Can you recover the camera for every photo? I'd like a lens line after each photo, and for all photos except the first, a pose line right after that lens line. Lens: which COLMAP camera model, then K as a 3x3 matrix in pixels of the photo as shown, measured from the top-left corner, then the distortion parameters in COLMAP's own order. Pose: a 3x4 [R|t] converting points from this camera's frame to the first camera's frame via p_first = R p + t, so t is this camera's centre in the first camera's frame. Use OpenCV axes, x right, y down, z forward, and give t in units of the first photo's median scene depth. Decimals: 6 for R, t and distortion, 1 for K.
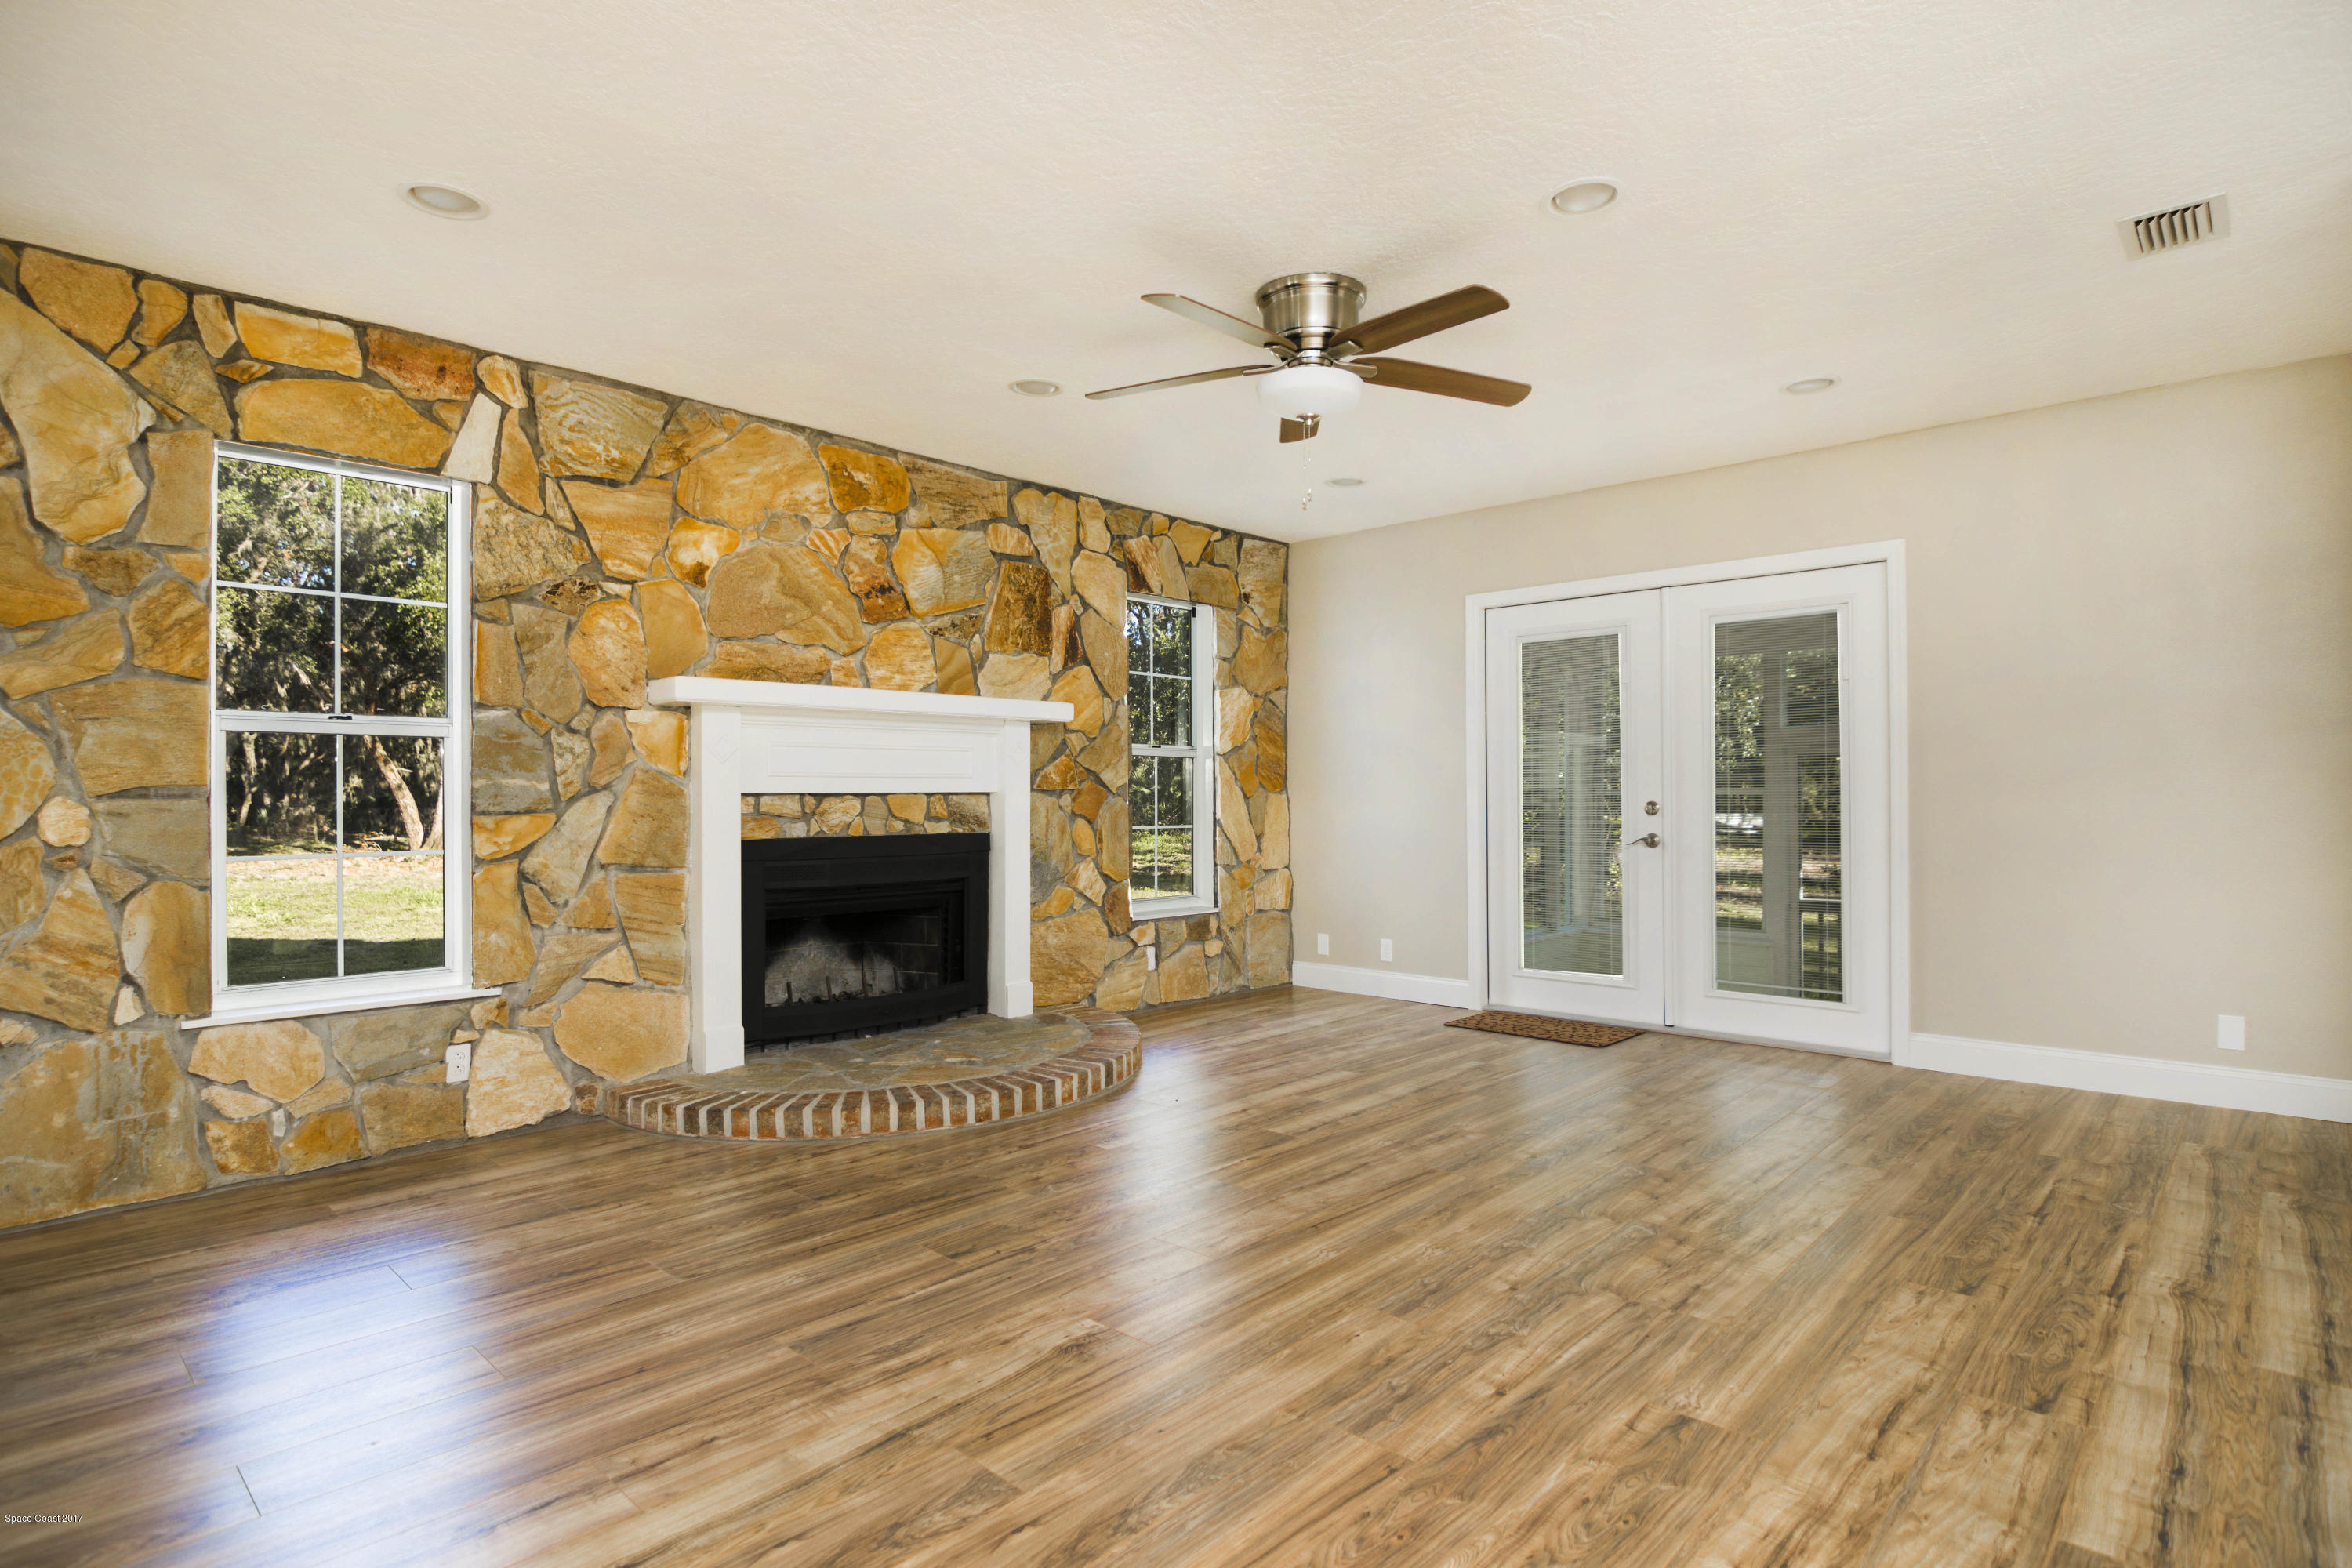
lens RADIAL K [[1192.7, 0, 1176.0], [0, 1192.7, 784.0], [0, 0, 1]] dist [-0.003071, -0.000850]
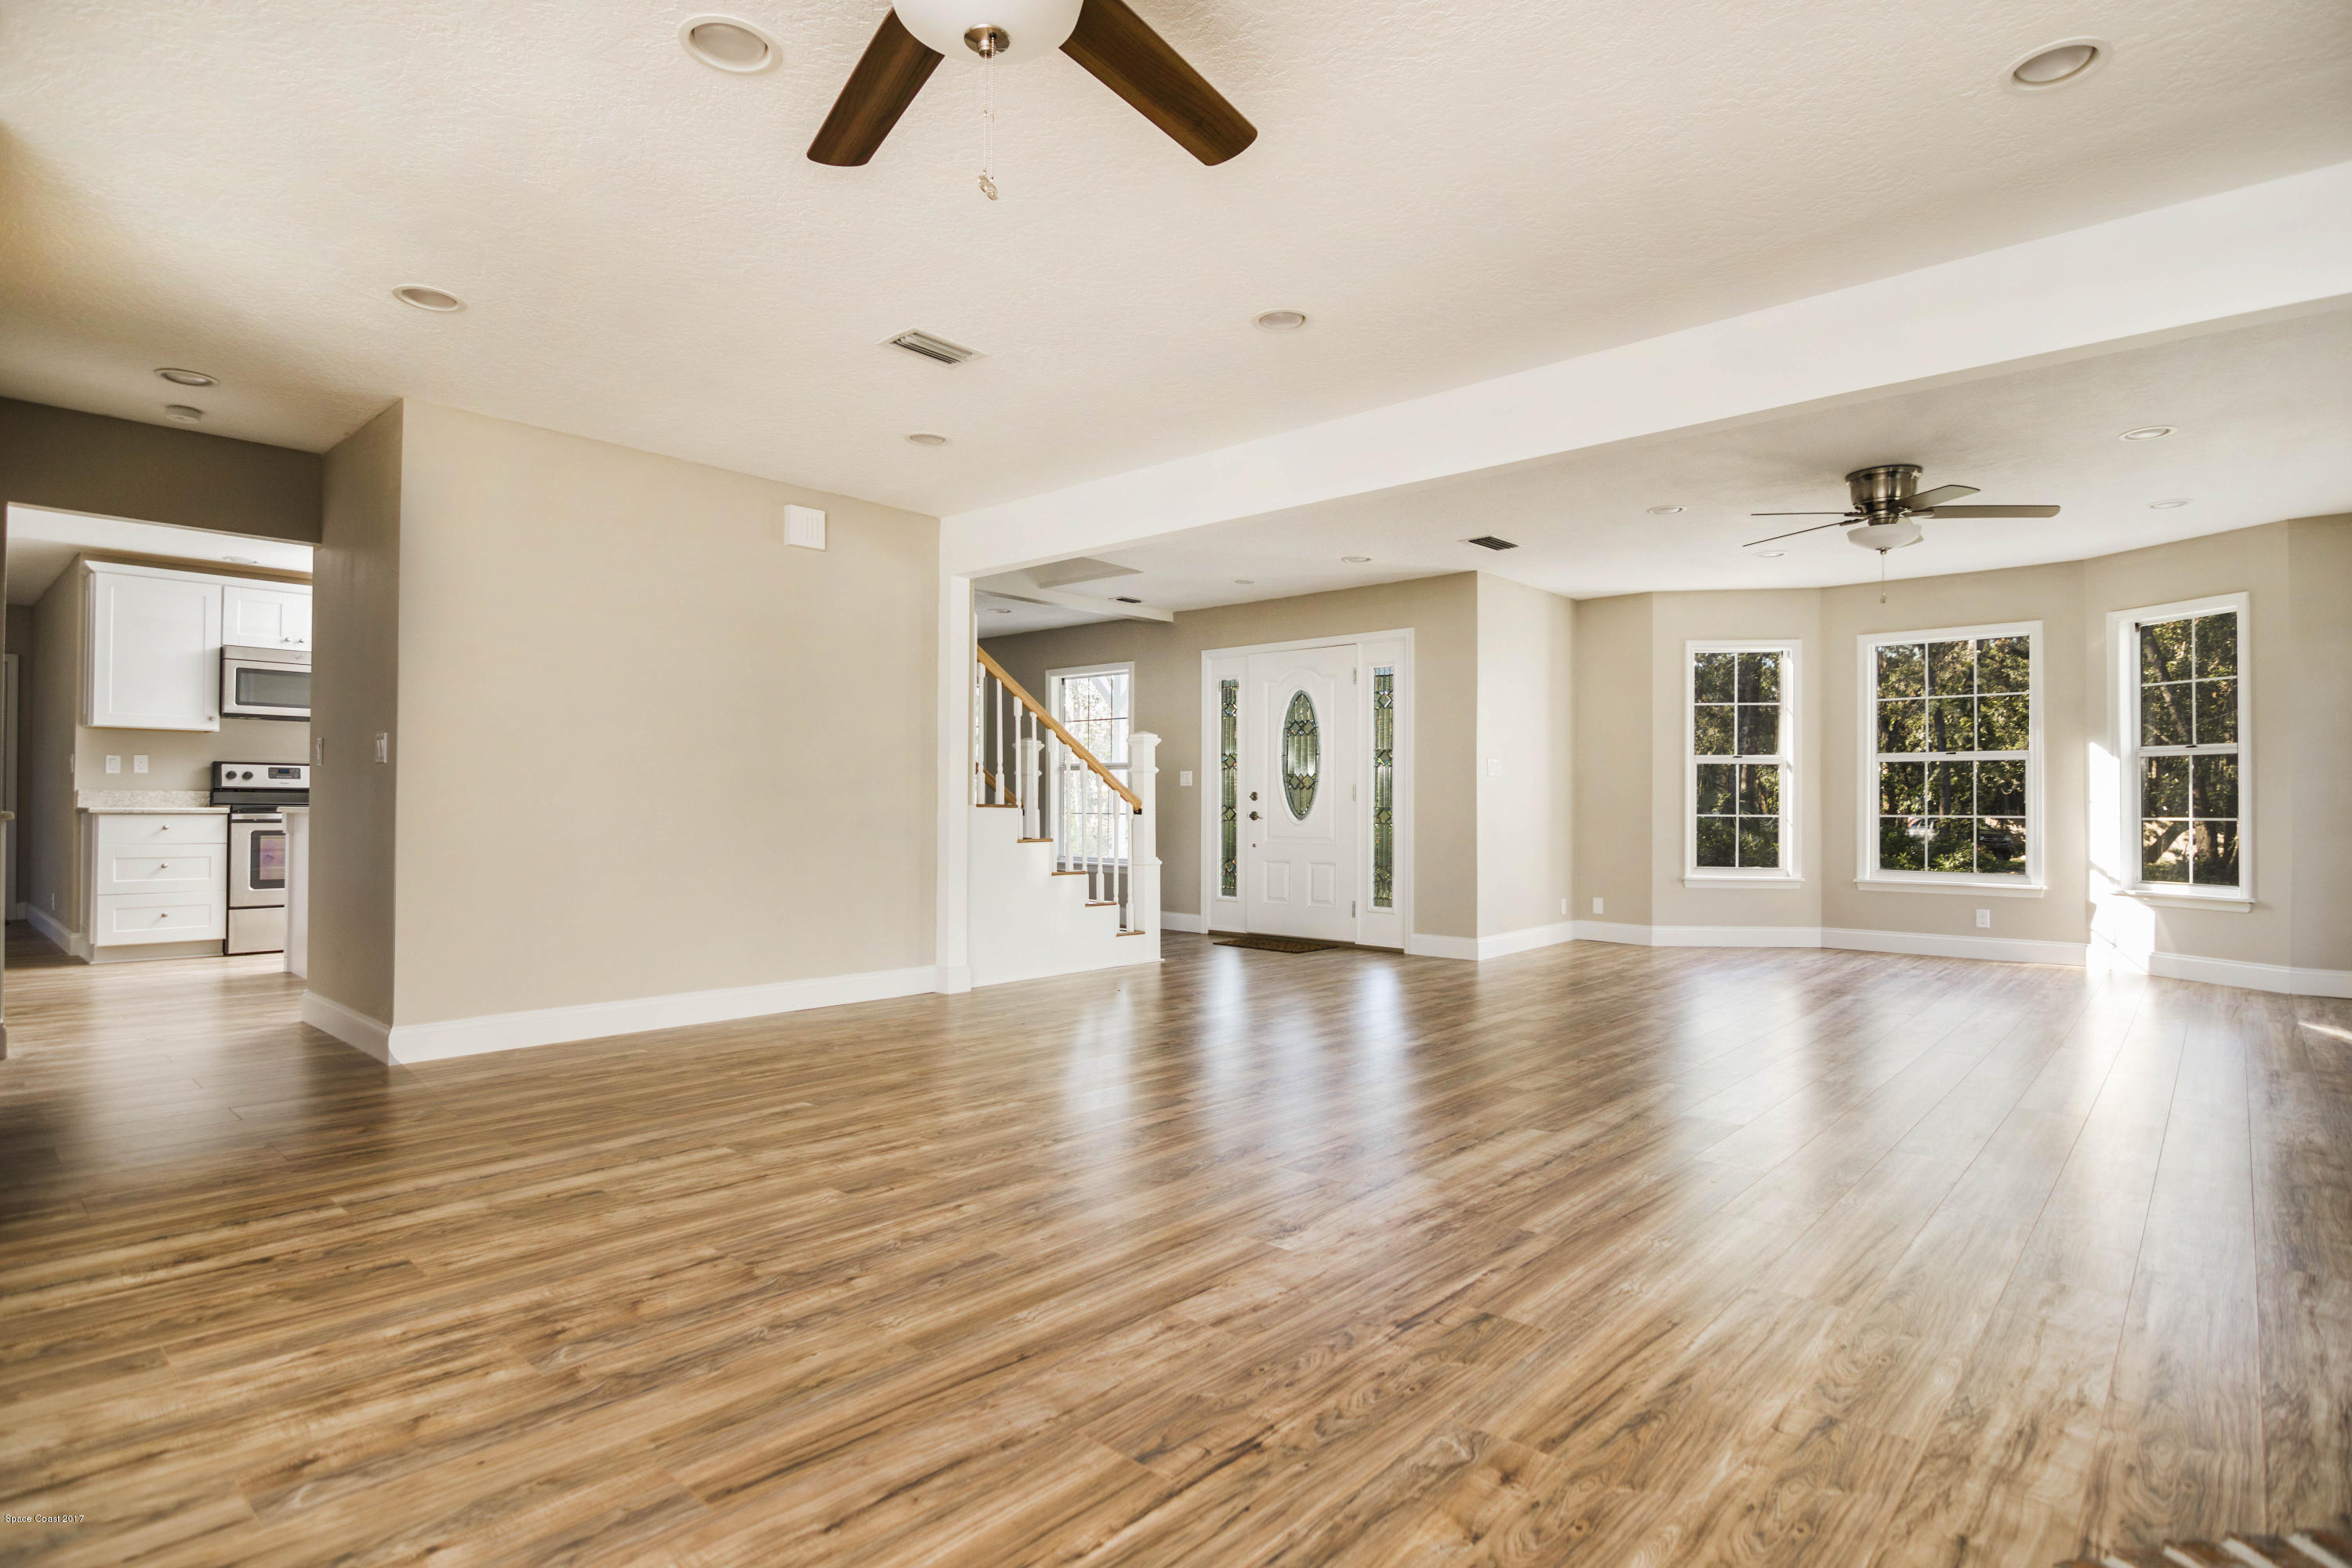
lens RADIAL K [[1192.7, 0, 1176.0], [0, 1192.7, 784.0], [0, 0, 1]] dist [-0.003071, -0.000850]
pose [[-0.999700, 0.000362, -0.024484, 0.051721], [0.001032, 0.999625, -0.027355, 0.061902], [0.024465, -0.027372, -0.999326, 2.049466]]
